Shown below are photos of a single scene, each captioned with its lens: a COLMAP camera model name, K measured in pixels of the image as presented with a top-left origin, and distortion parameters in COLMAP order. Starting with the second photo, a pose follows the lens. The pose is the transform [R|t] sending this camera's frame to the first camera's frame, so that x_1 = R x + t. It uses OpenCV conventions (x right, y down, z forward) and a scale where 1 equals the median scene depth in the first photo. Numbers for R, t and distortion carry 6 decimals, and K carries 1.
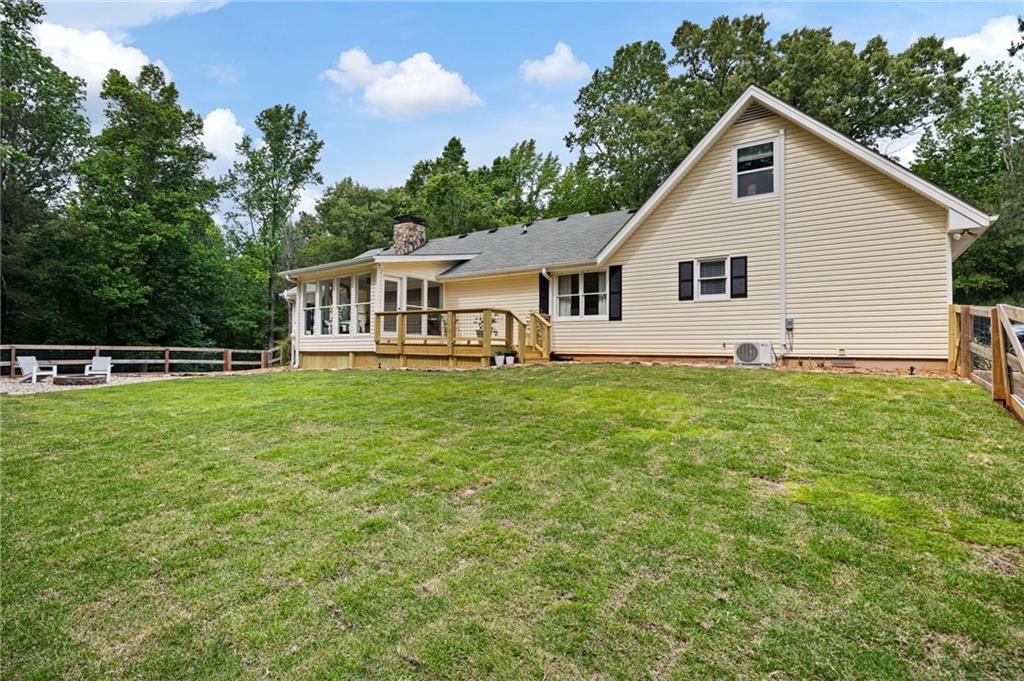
lens RADIAL K [[417.1, 0, 512.6], [0, 417.1, 339.5], [0, 0, 1]] dist [0.000323, 0.000165]
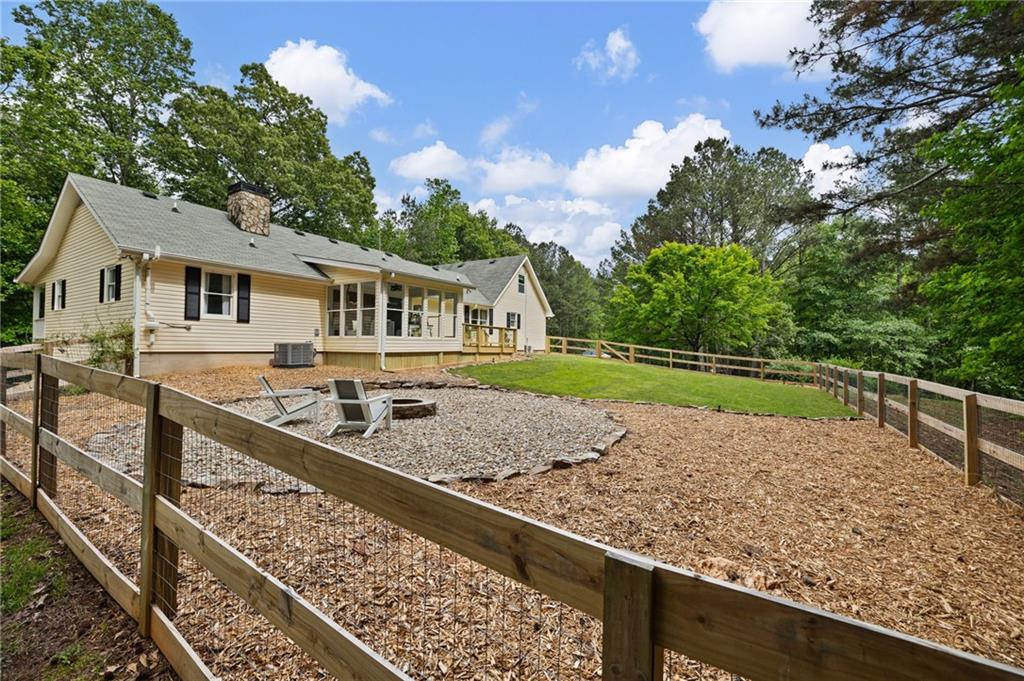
lens RADIAL K [[417.1, 0, 512.6], [0, 417.1, 339.5], [0, 0, 1]] dist [0.000323, 0.000165]
pose [[0.012181, 0.017425, 0.999774, -1.803573], [-0.010400, 0.999796, -0.017298, 0.012932], [-0.999872, -0.010187, 0.012360, 0.834389]]
